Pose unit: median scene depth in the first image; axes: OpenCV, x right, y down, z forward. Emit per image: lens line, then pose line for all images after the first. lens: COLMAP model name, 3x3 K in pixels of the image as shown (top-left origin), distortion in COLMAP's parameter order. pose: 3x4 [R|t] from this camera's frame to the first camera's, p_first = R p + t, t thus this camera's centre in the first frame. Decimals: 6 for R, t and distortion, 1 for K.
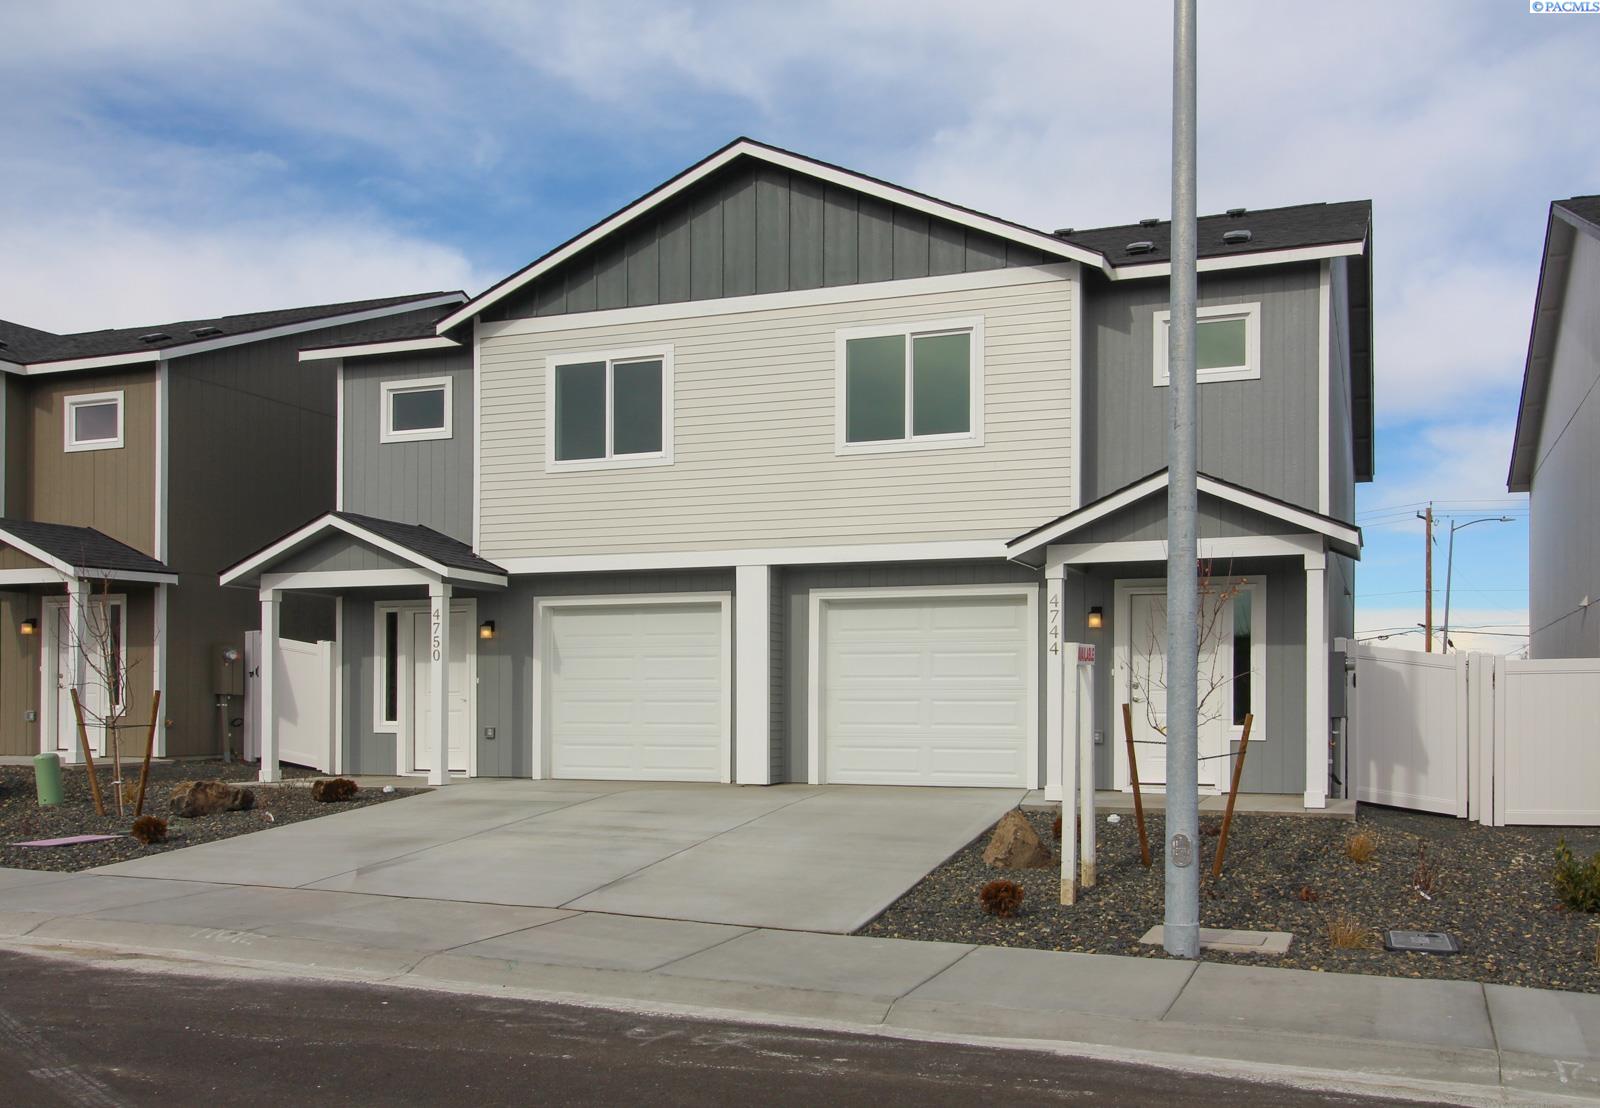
lens RADIAL K [[1602.8, 0, 802.2], [0, 1602.8, 579.6], [0, 0, 1]] dist [0.015101, 0.008158]
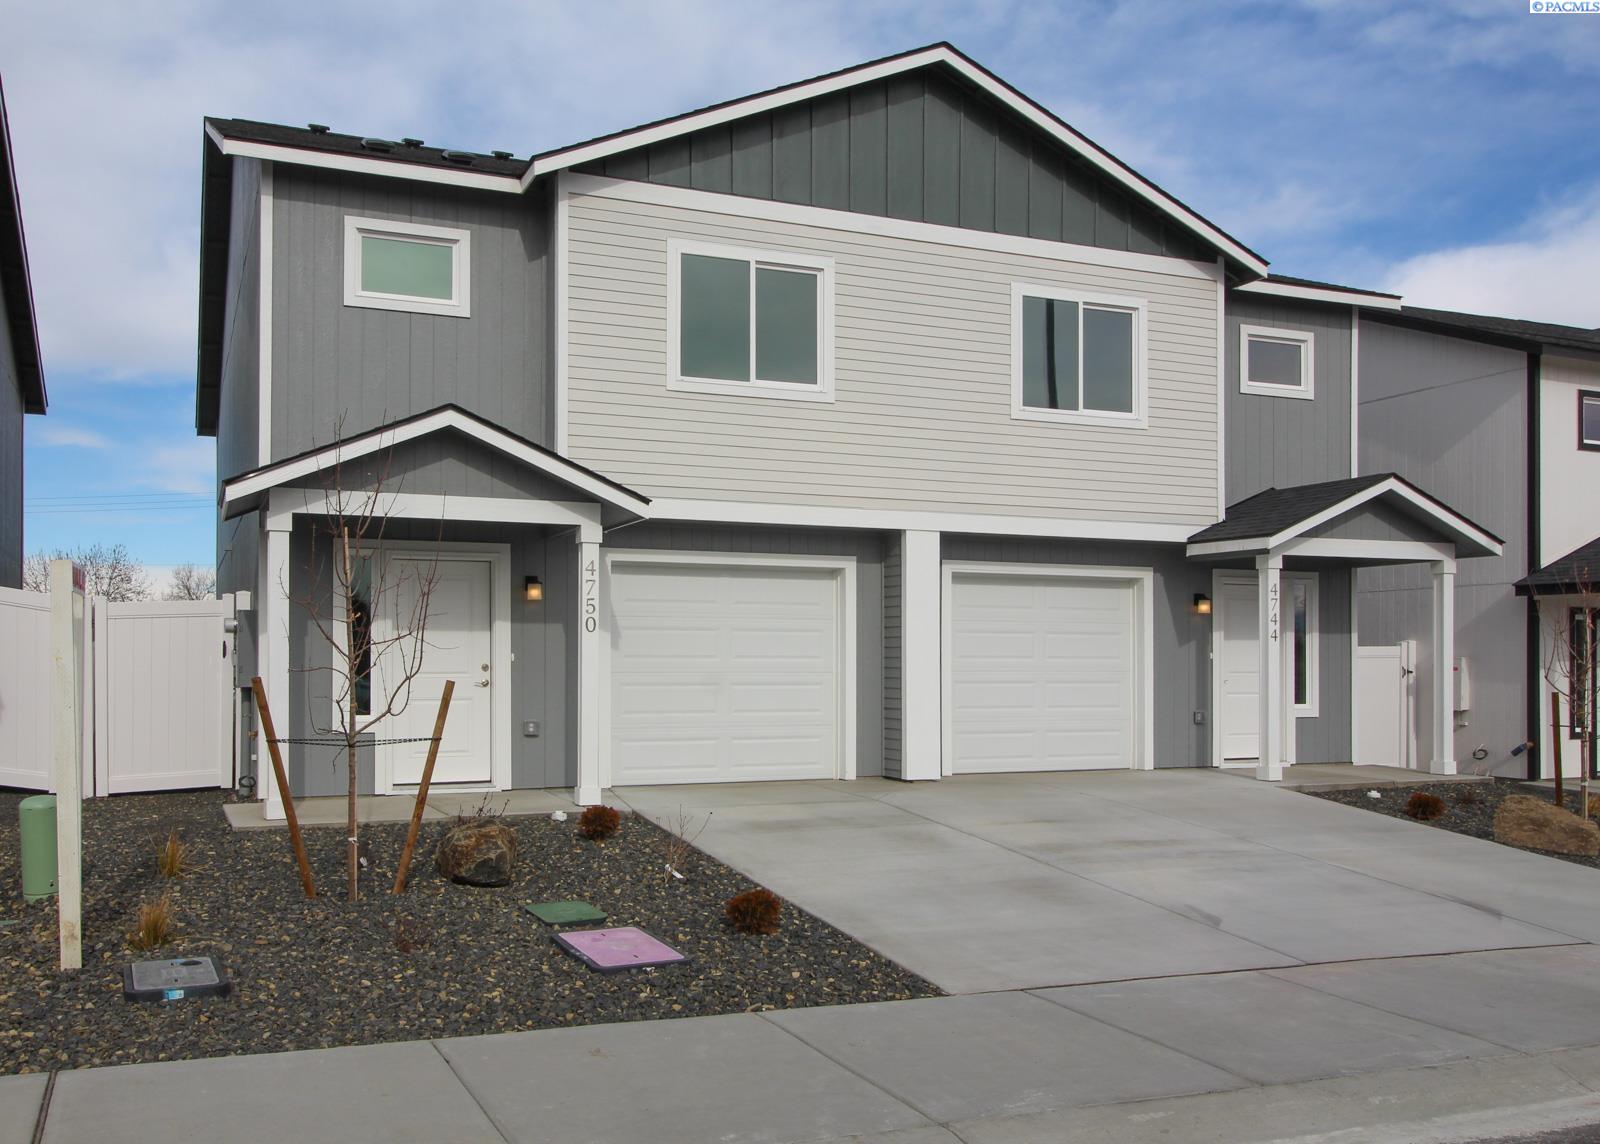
lens RADIAL K [[1508.9, 0, 803.6], [0, 1508.9, 547.5], [0, 0, 1]] dist [0.005276, 0.006235]
pose [[0.684209, 0.055988, 0.727134, -0.658172], [-0.060224, 0.997981, -0.020174, 0.020602], [-0.726795, -0.029988, 0.686199, 0.467761]]
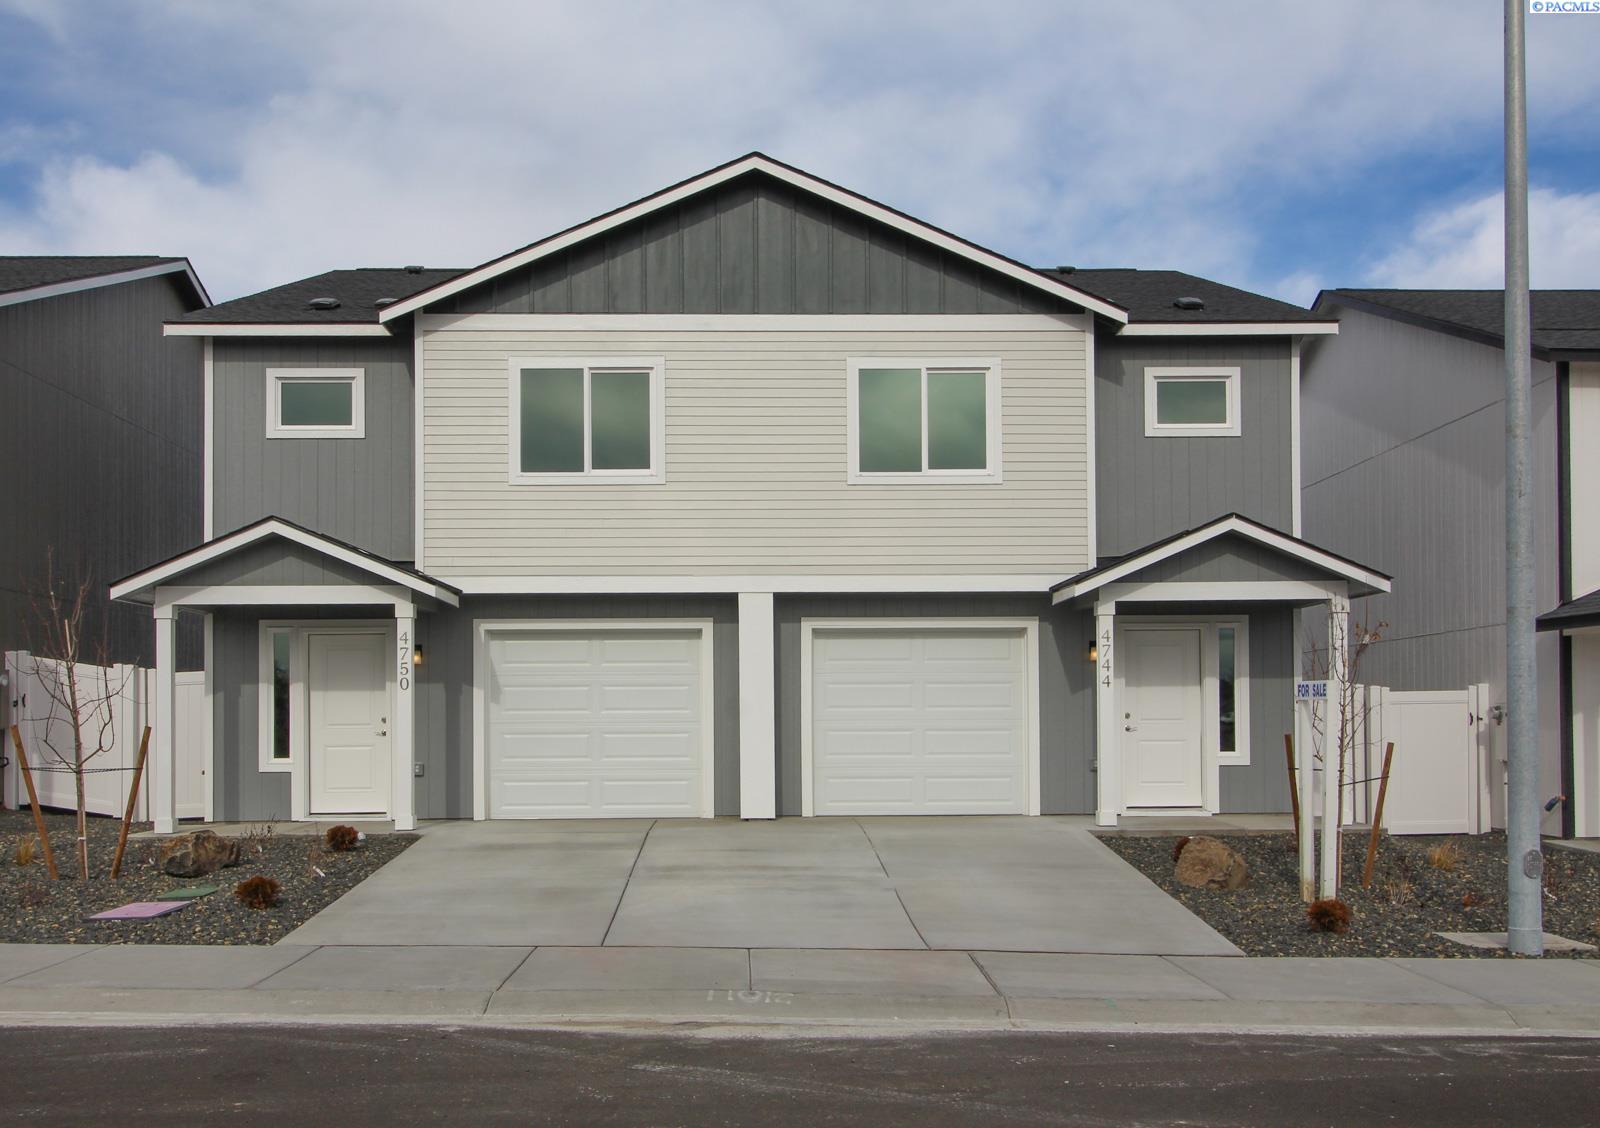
lens RADIAL K [[1686.7, 0, 800.0], [0, 1686.7, 564.0], [0, 0, 1]] dist [0.009695, 0.004837]
pose [[0.916966, 0.031435, 0.397725, -0.402093], [-0.024245, 0.999439, -0.023095, -0.003042], [-0.398228, 0.011534, 0.917214, 0.052011]]
